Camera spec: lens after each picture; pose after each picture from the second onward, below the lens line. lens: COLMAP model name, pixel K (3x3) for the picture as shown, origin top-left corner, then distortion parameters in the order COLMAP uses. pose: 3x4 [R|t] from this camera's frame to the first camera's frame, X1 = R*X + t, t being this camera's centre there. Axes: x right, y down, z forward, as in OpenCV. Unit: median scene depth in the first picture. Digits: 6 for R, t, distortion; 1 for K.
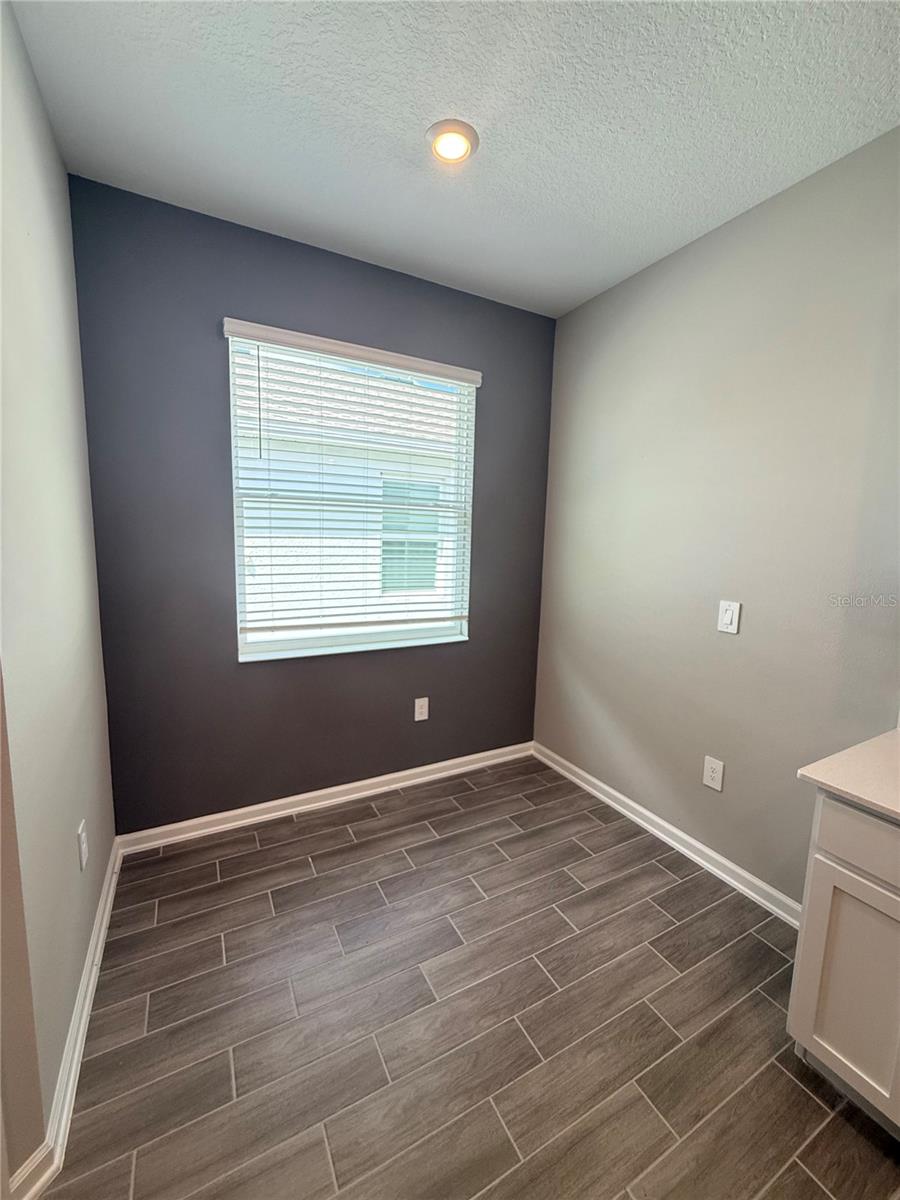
lens RADIAL K [[478.2, 0, 449.3], [0, 478.2, 596.0], [0, 0, 1]] dist [-0.001729, -0.000469]
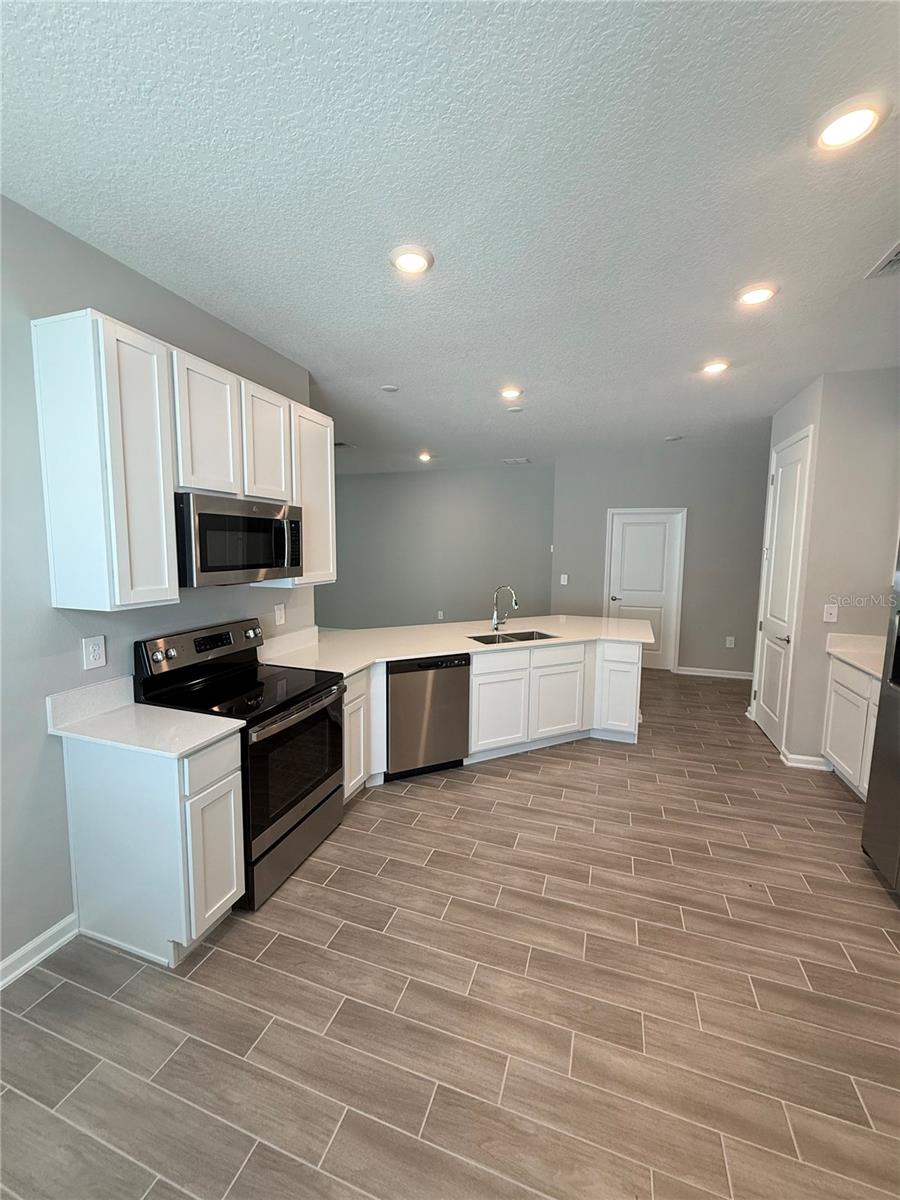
lens RADIAL K [[478.2, 0, 449.3], [0, 478.2, 596.0], [0, 0, 1]] dist [-0.001729, -0.000469]
pose [[-0.680200, -0.110484, 0.724652, -0.414001], [0.071384, 0.973893, 0.215490, -0.172332], [-0.729542, 0.198305, -0.654556, 0.741640]]
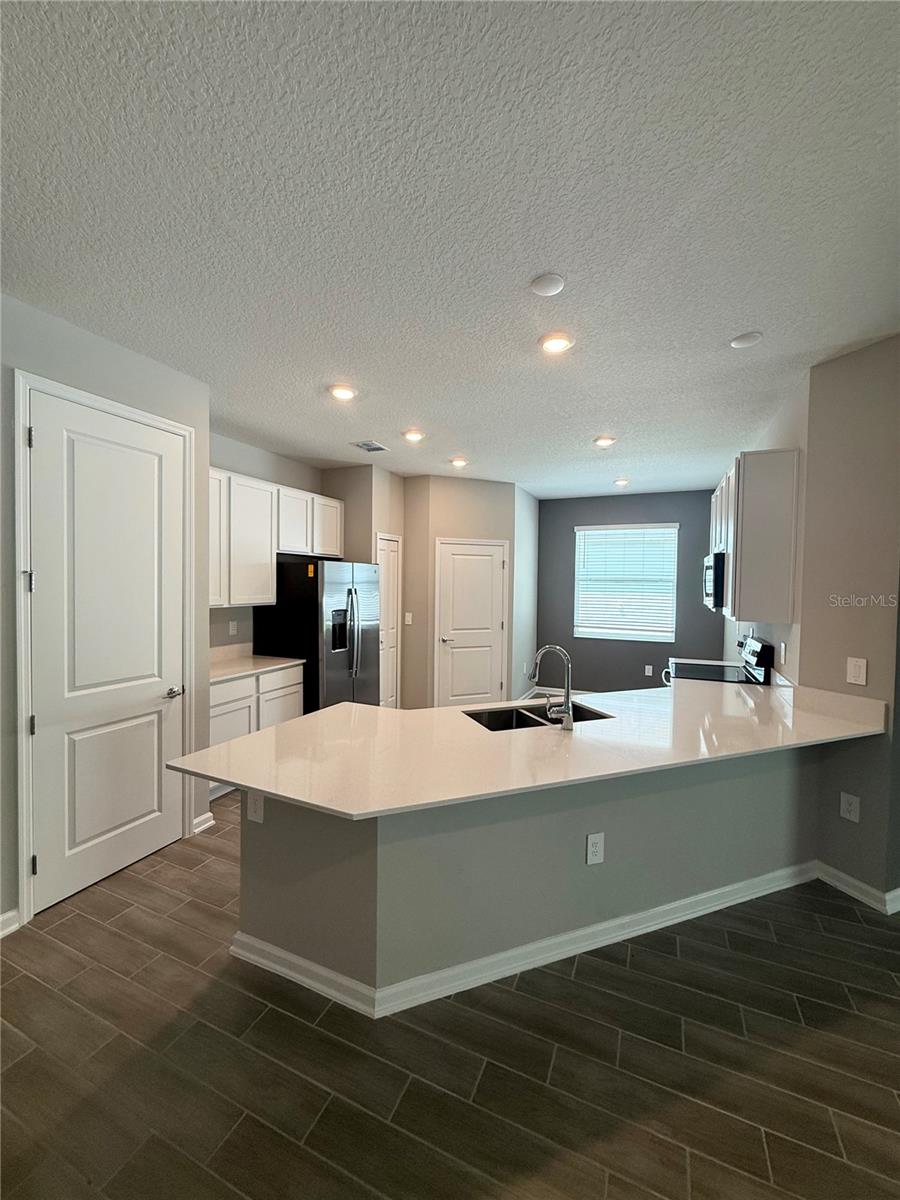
lens RADIAL K [[478.2, 0, 449.3], [0, 478.2, 596.0], [0, 0, 1]] dist [-0.001729, -0.000469]
pose [[0.614213, 0.006360, -0.789114, 1.543513], [-0.102764, 0.992097, -0.071992, 0.202114], [0.782420, 0.125311, 0.610013, -1.554750]]
